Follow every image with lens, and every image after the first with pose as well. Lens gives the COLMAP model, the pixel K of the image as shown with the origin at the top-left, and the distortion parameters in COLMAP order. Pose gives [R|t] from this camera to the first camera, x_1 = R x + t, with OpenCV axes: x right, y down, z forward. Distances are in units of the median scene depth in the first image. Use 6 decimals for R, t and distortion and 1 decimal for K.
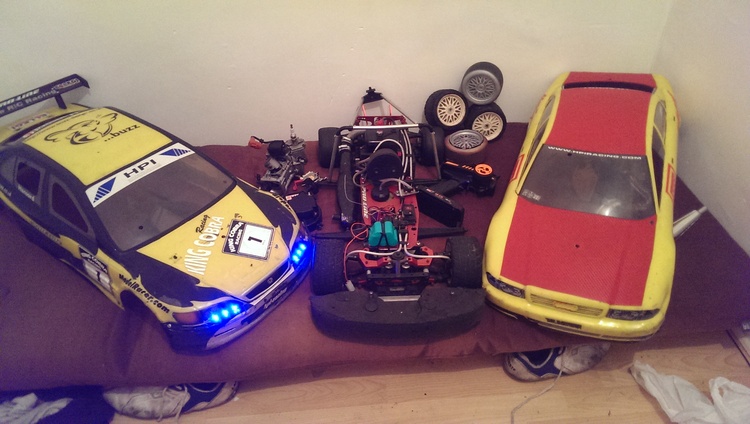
lens RADIAL K [[541.4, 0, 375.9], [0, 541.4, 209.4], [0, 0, 1]] dist [0.061181, -0.076356]
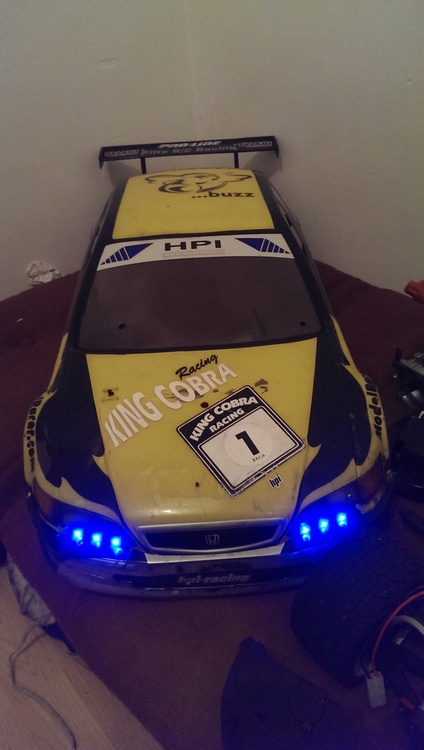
lens RADIAL K [[541.4, 0, 218.7], [0, 541.4, 375.2], [0, 0, 1]] dist [0.061181, -0.076356]
pose [[0.607700, 0.422782, -0.672276, 0.039414], [-0.449245, 0.881066, 0.147993, -0.042949], [0.654888, 0.212081, 0.725357, 0.523308]]
